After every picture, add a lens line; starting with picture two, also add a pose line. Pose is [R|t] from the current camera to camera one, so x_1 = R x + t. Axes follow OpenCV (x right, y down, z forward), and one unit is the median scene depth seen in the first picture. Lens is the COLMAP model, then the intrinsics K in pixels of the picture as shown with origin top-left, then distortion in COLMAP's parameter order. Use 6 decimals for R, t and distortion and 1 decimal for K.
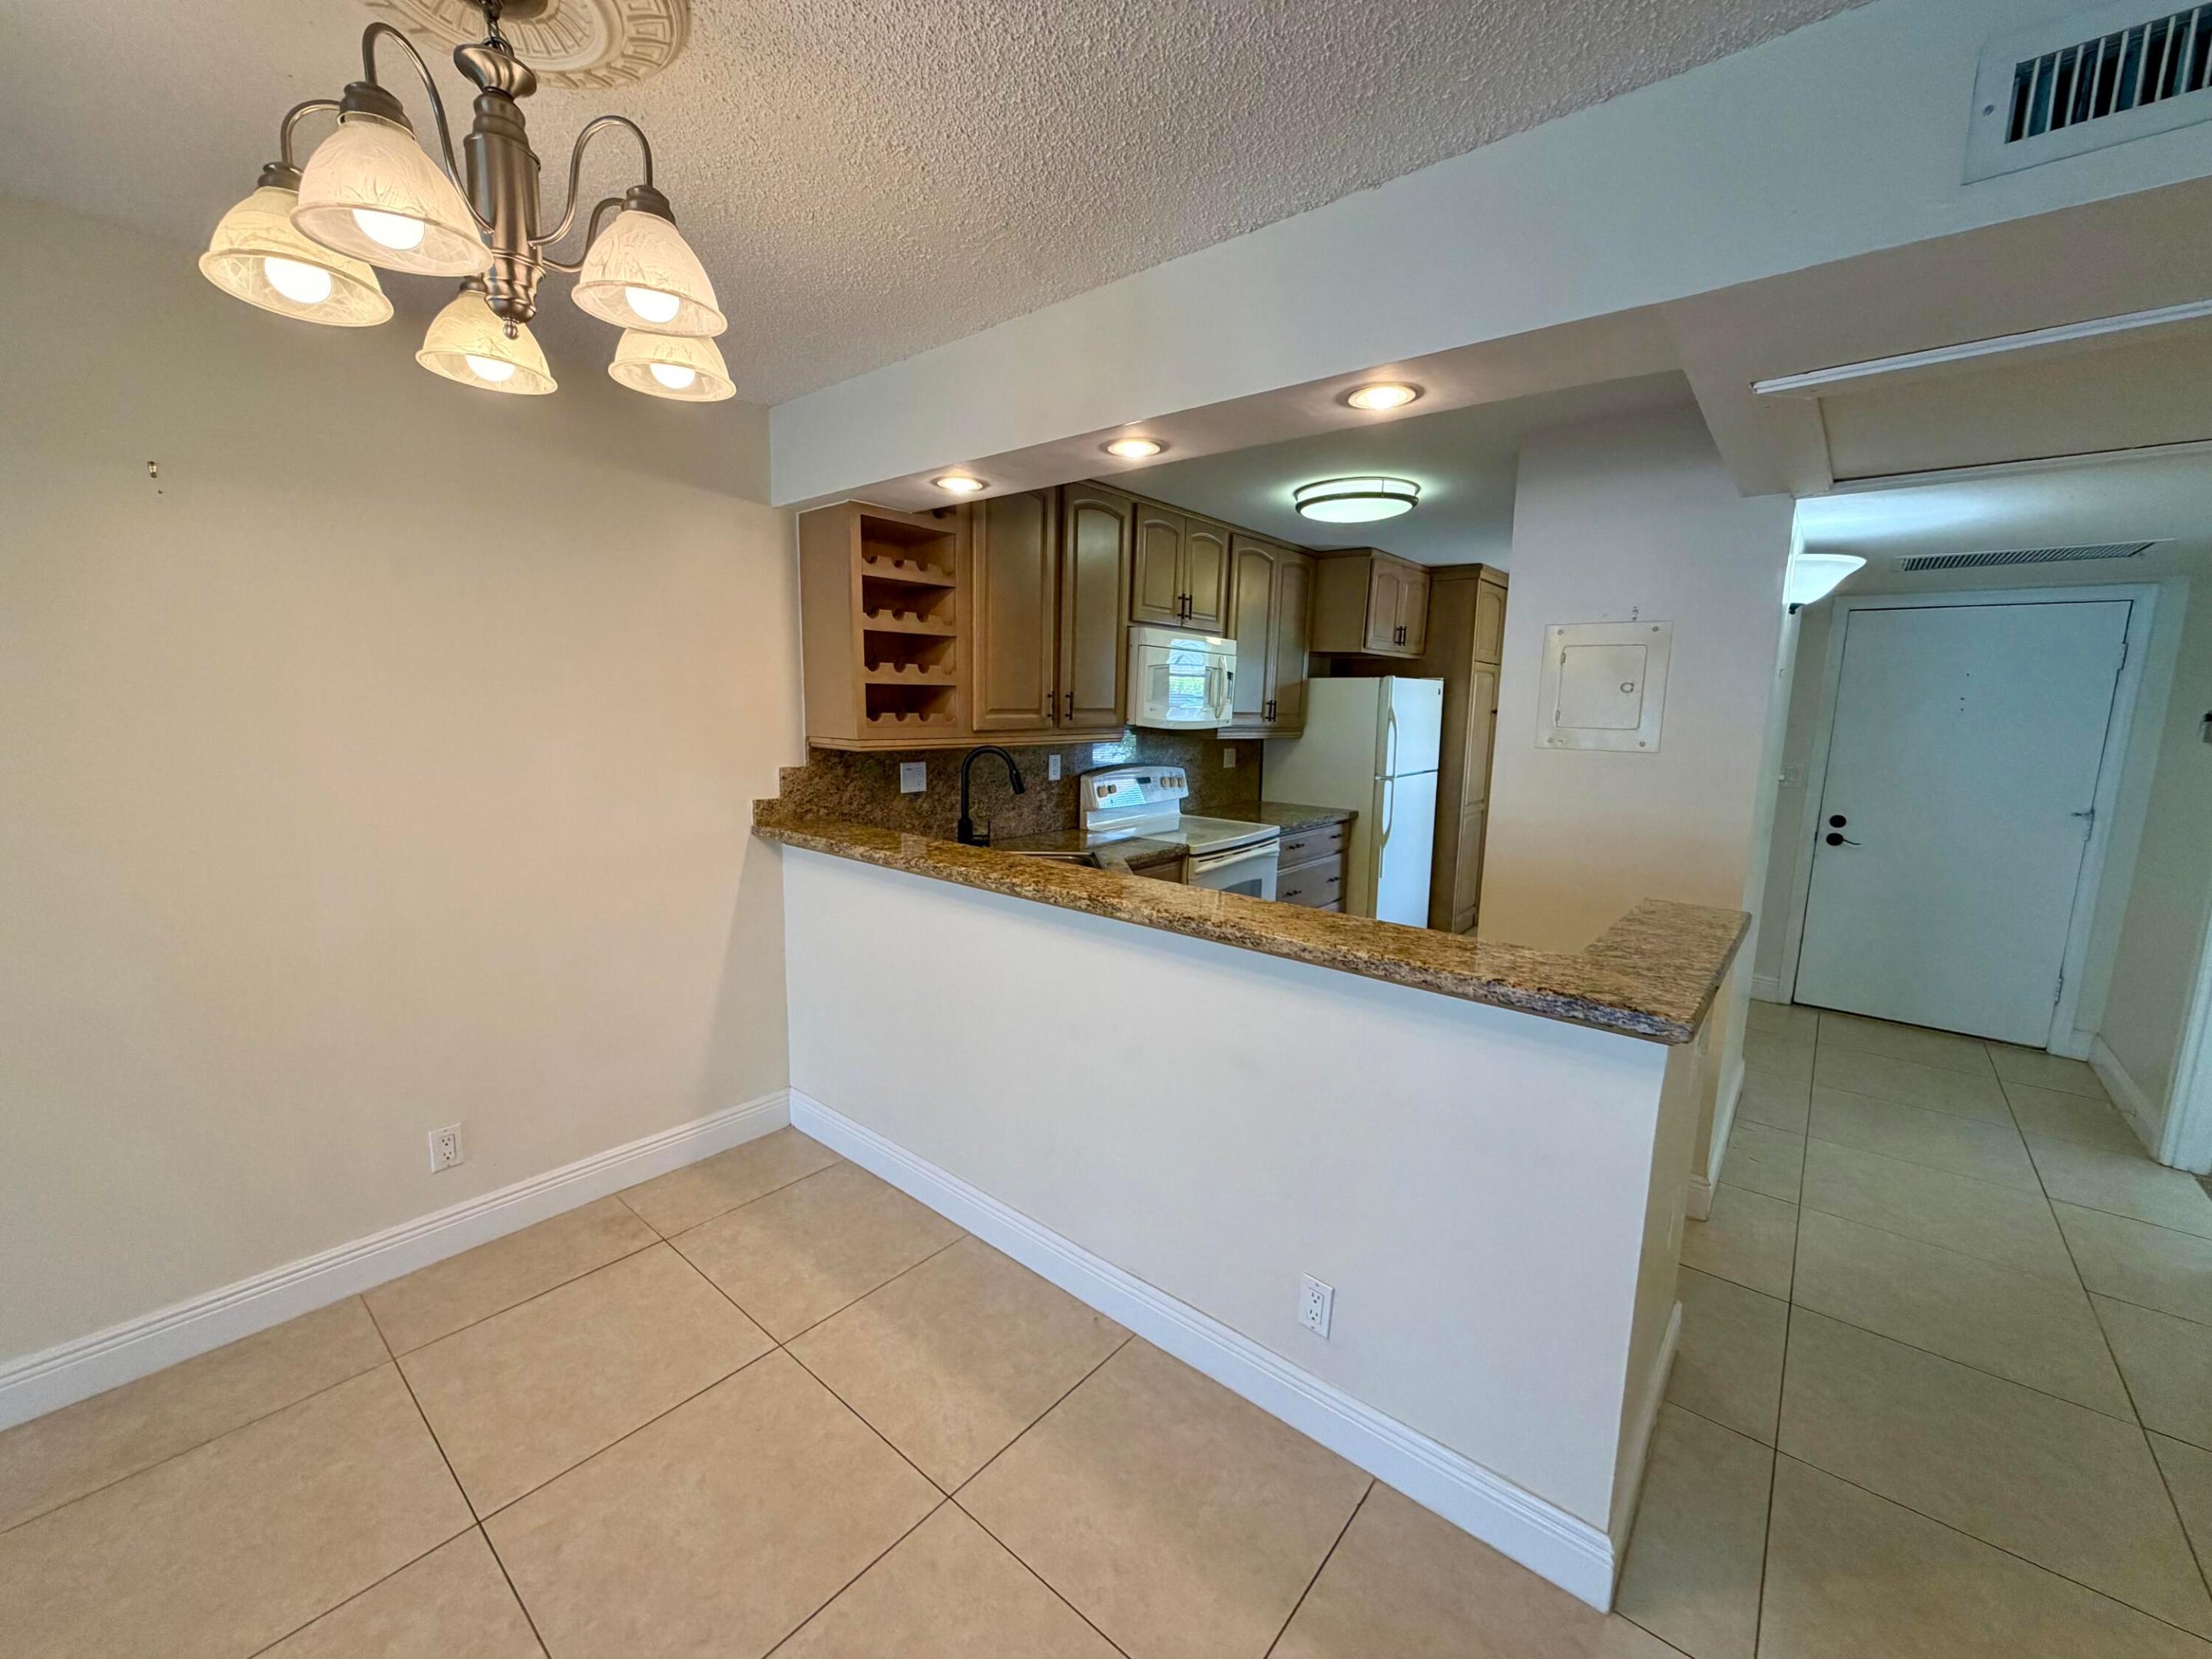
lens RADIAL K [[867.8, 0, 1106.0], [0, 867.8, 829.5], [0, 0, 1]] dist [0.000260, 0.000121]
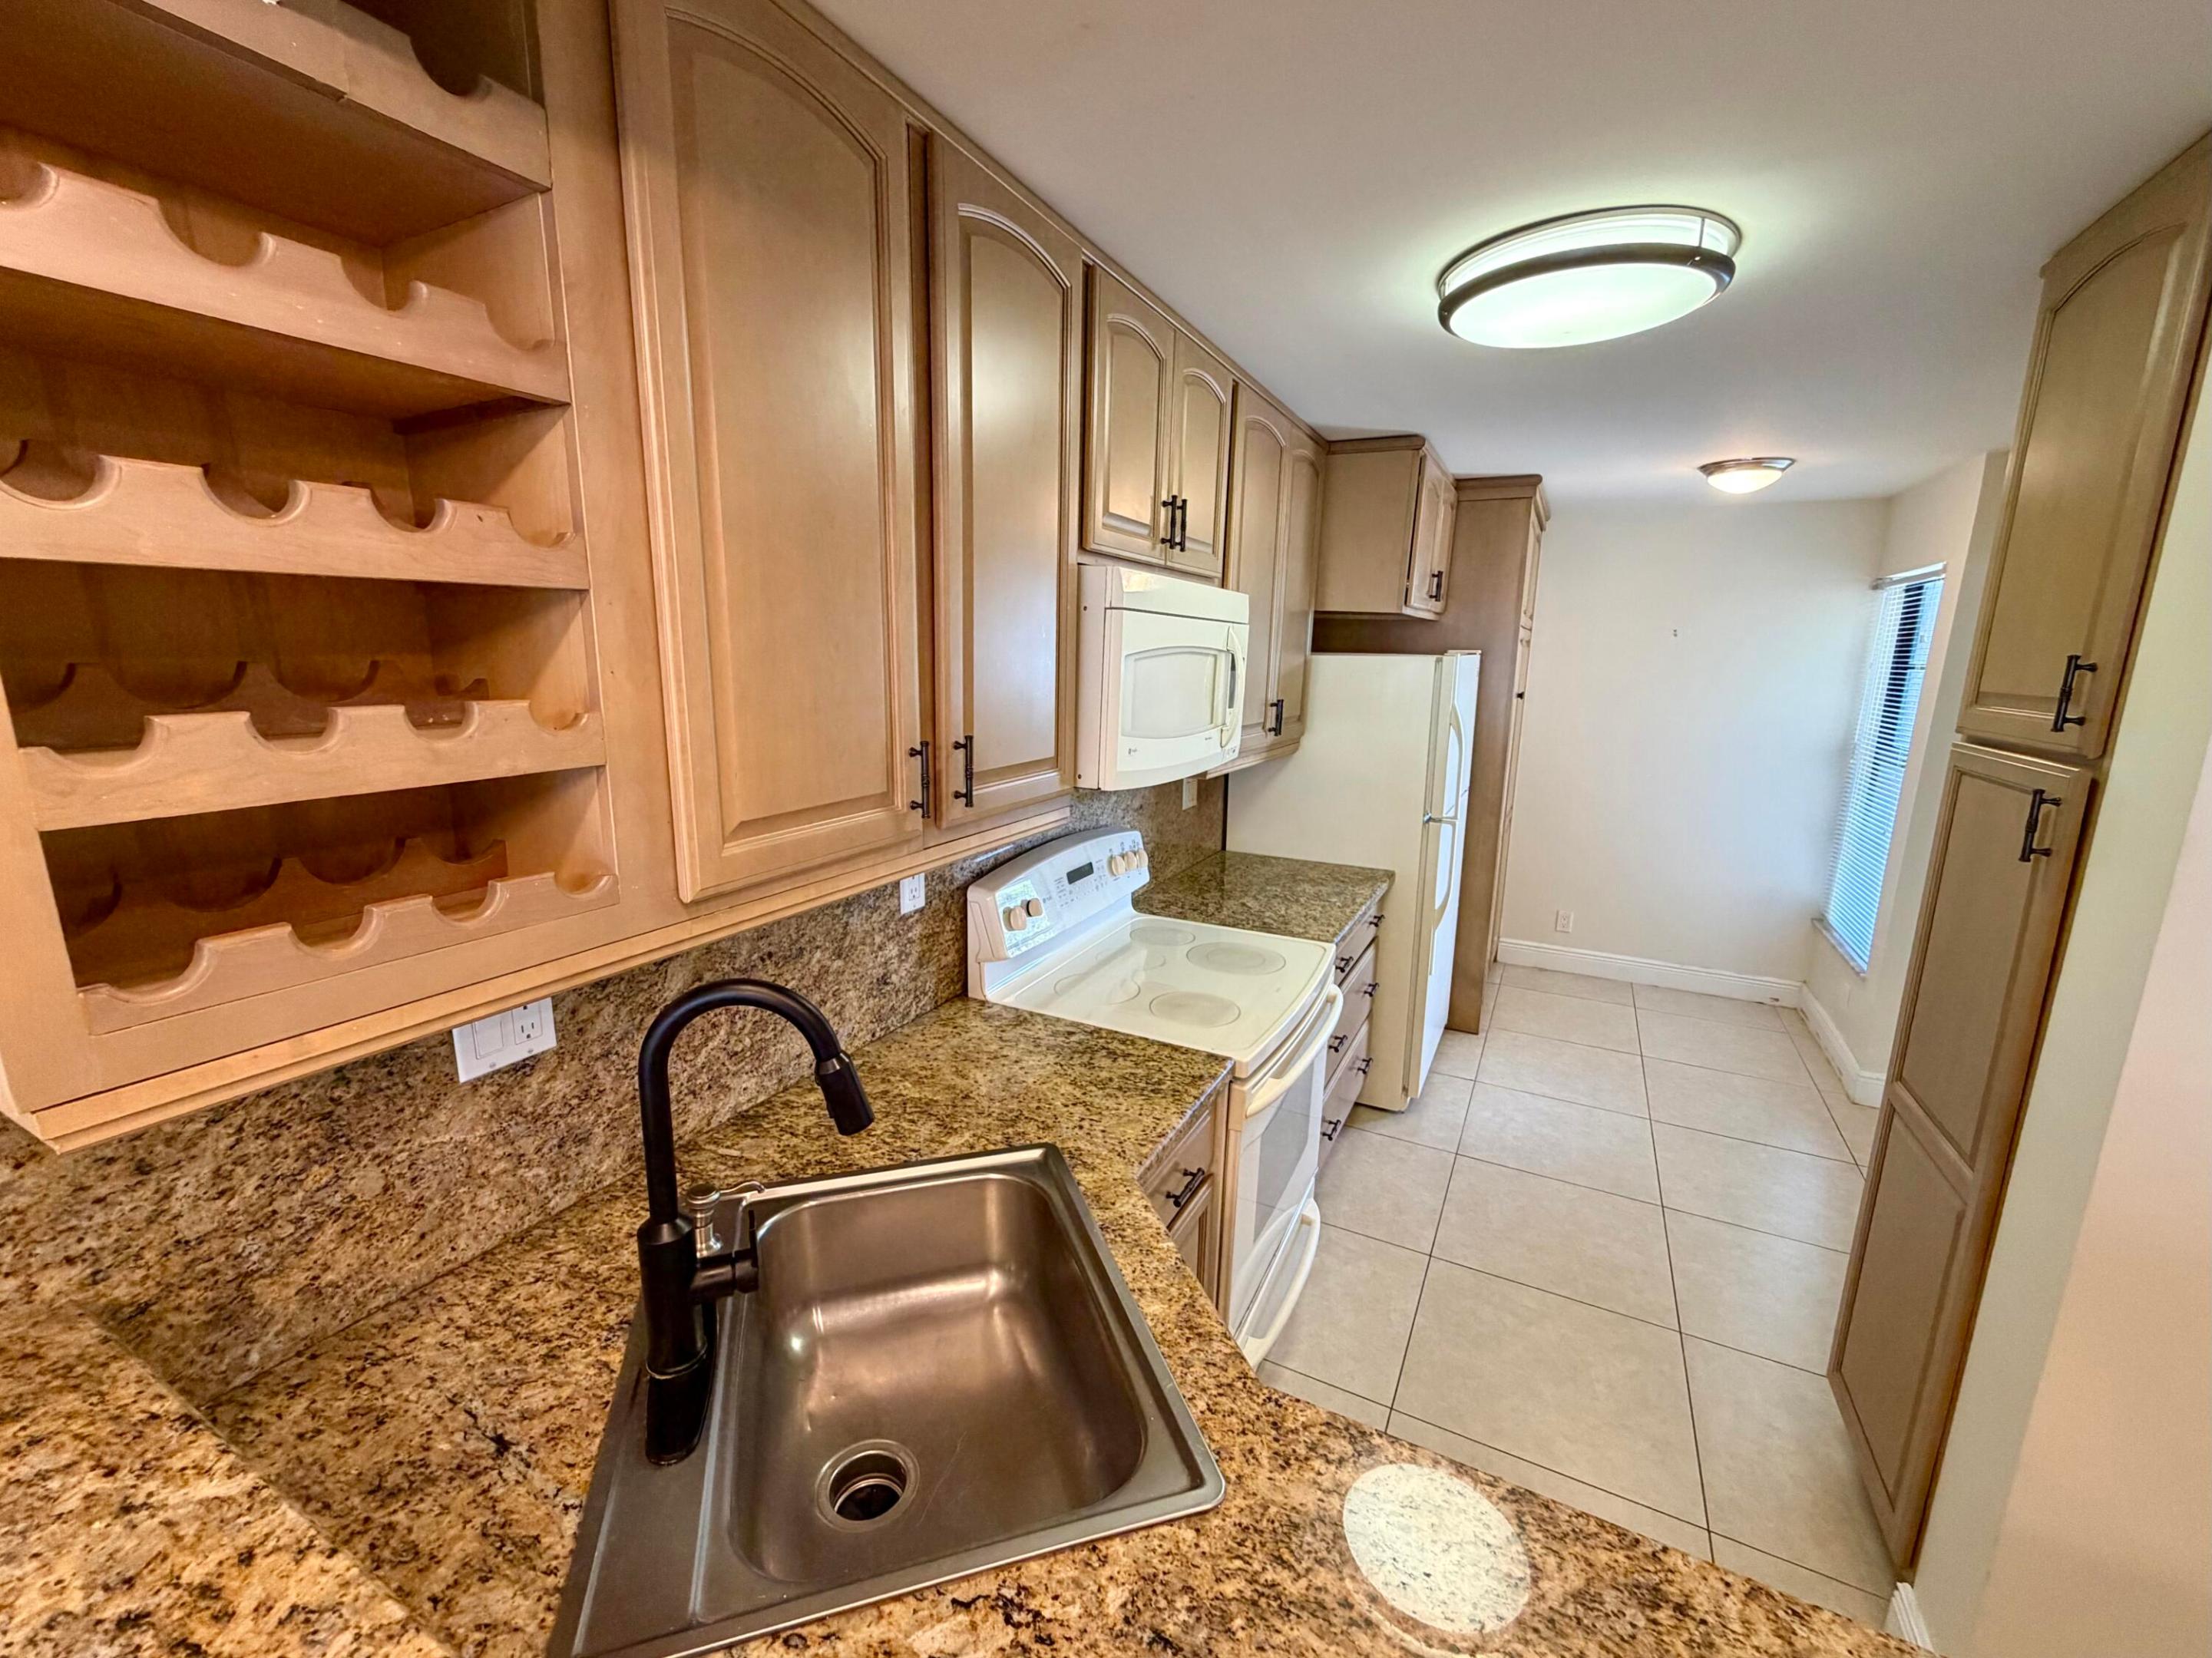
lens RADIAL K [[886.3, 0, 1084.6], [0, 886.3, 819.9], [0, 0, 1]] dist [0.000891, -0.000041]
pose [[0.980349, -0.042975, 0.192532, -0.065768], [0.034027, 0.998192, 0.049546, -0.137744], [-0.194313, -0.042021, 0.980039, 0.602632]]
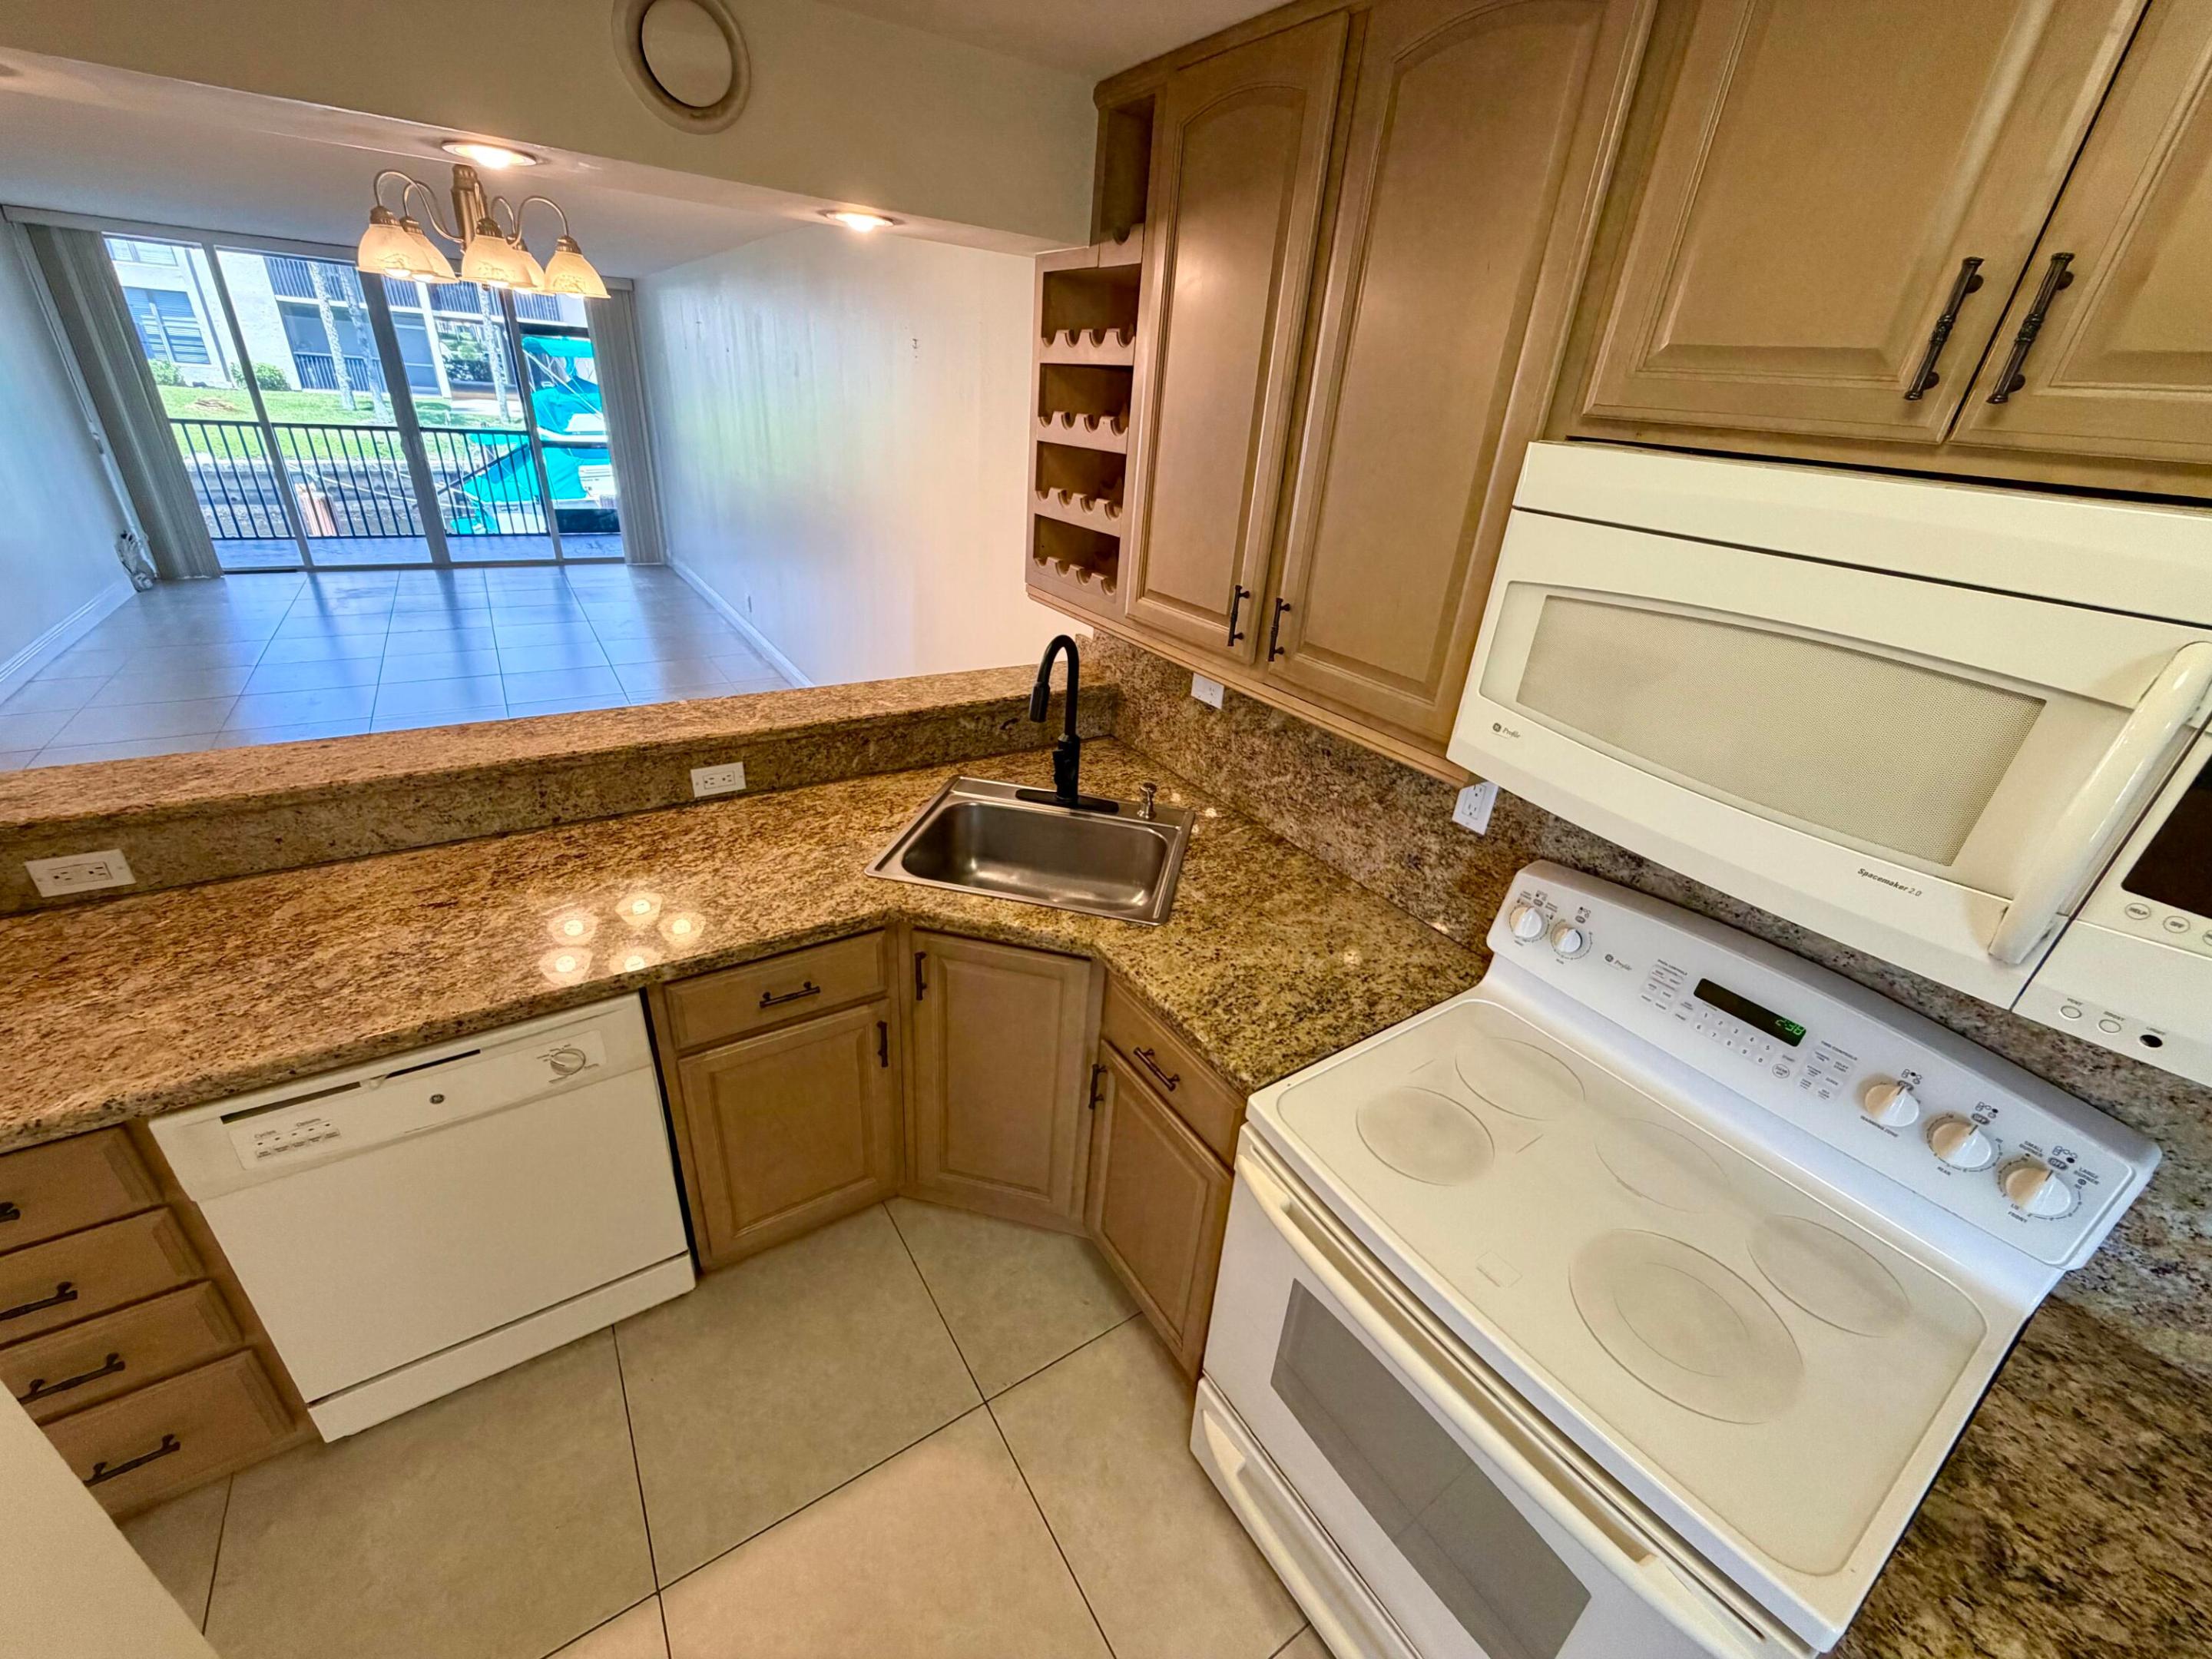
lens RADIAL K [[886.4, 0, 1084.6], [0, 886.4, 820.4], [0, 0, 1]] dist [0.000891, -0.000041]
pose [[-0.296414, 0.383445, -0.874705, 0.410724], [-0.212959, 0.866269, 0.451914, -0.238752], [0.931014, 0.320230, -0.175116, 1.010659]]
